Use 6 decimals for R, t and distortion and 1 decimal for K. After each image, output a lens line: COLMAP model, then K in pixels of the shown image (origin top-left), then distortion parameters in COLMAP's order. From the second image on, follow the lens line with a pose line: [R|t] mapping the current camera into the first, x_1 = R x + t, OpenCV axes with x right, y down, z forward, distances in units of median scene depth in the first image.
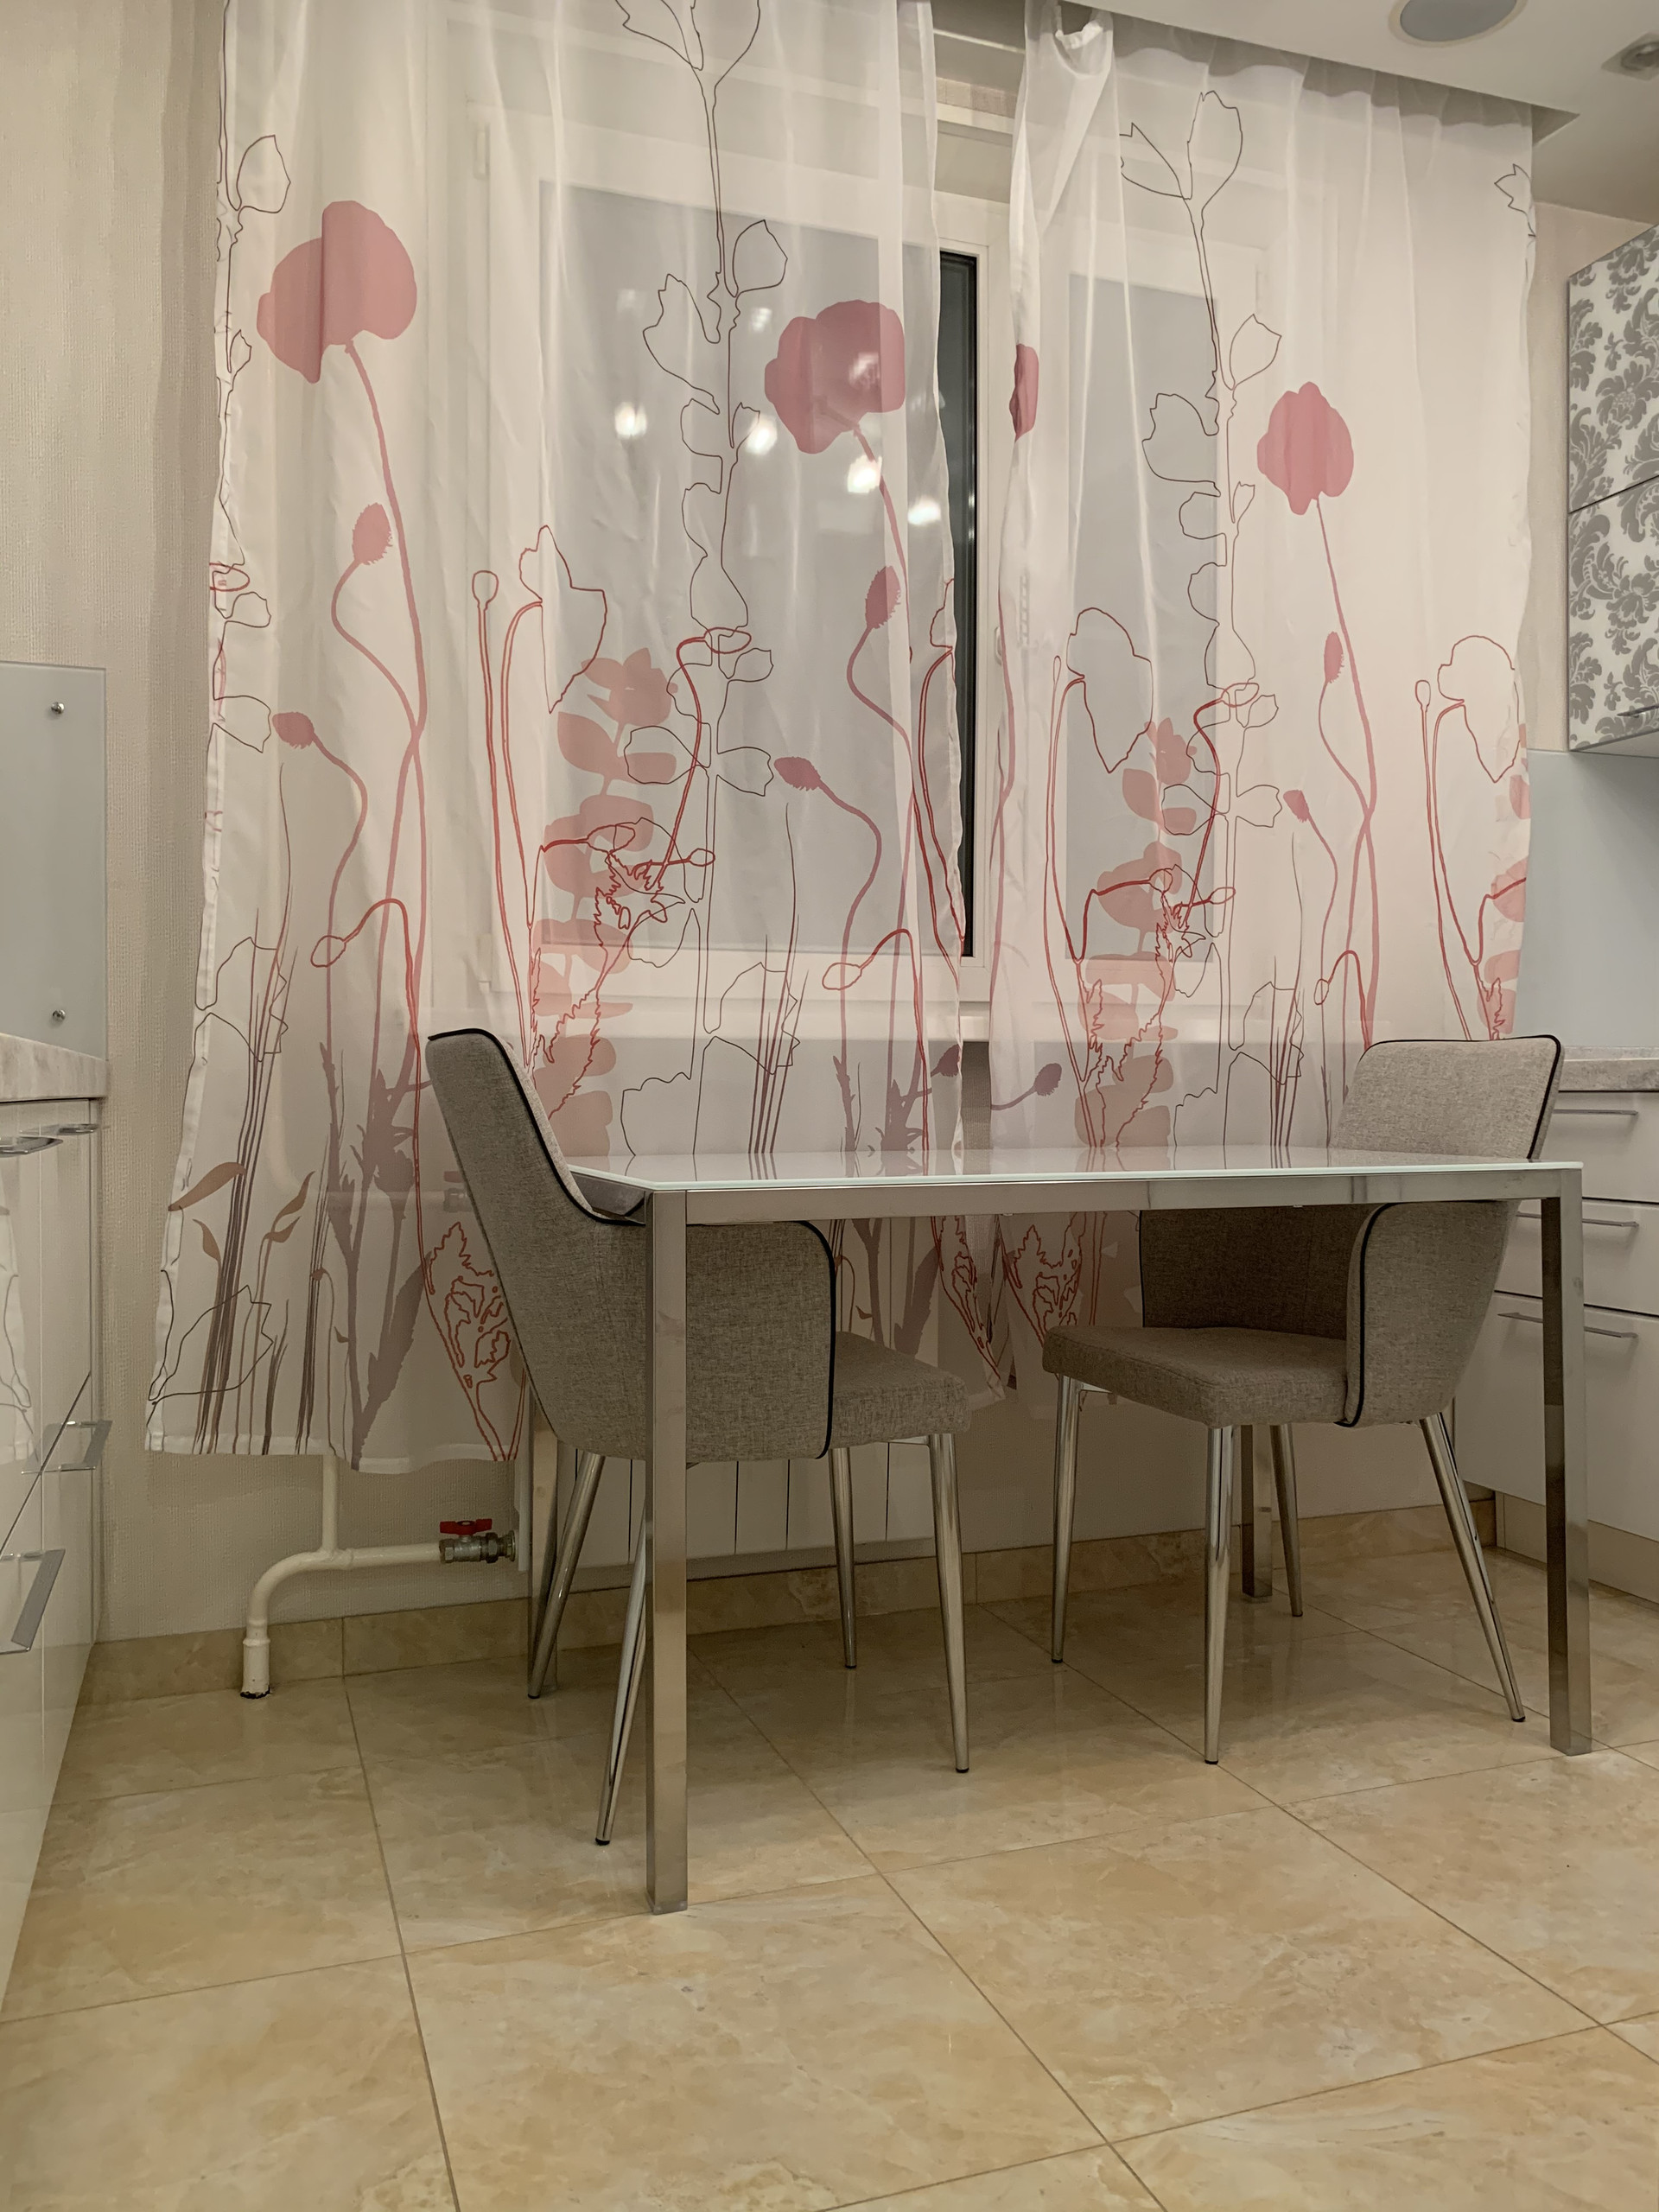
lens RADIAL K [[1691.3, 0, 827.6], [0, 1691.3, 1085.2], [0, 0, 1]] dist [0.023211, -0.029482]
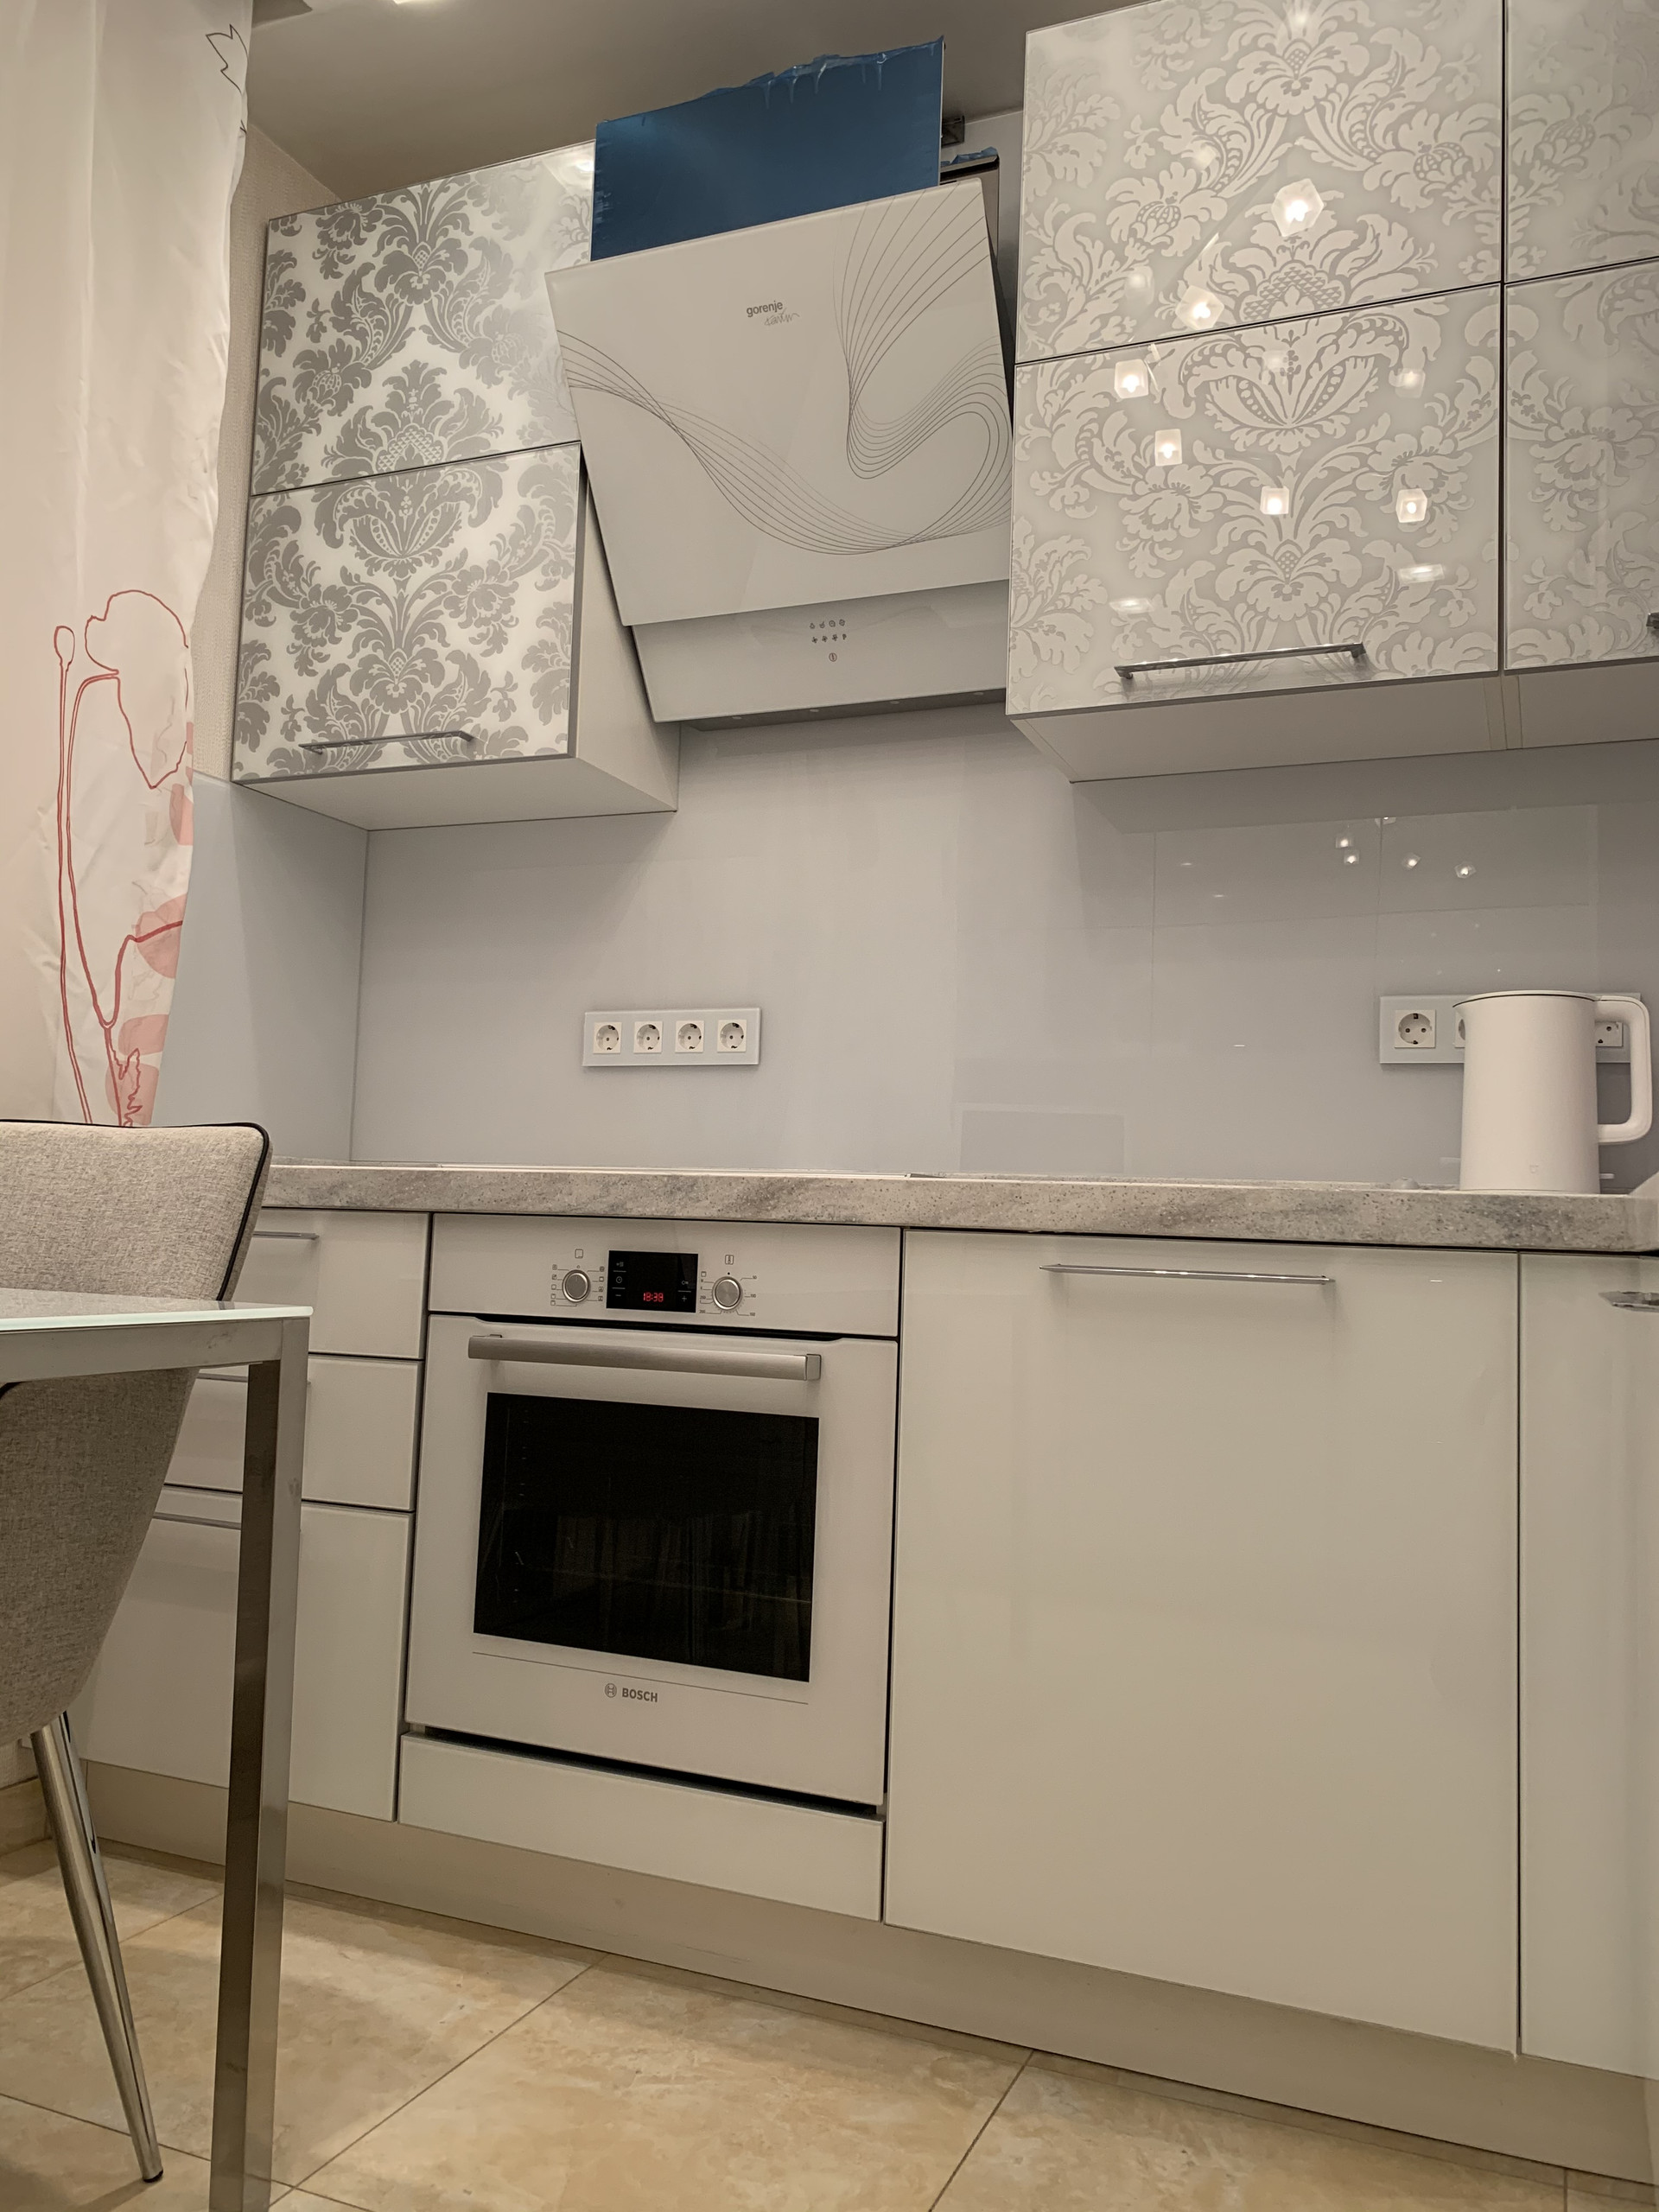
lens RADIAL K [[1691.3, 0, 818.6], [0, 1691.3, 1099.2], [0, 0, 1]] dist [0.023211, -0.029482]
pose [[0.675395, 0.086927, 0.732315, 0.050648], [-0.043681, 0.996001, -0.077941, 0.003859], [-0.736161, 0.020653, 0.676491, 0.263050]]
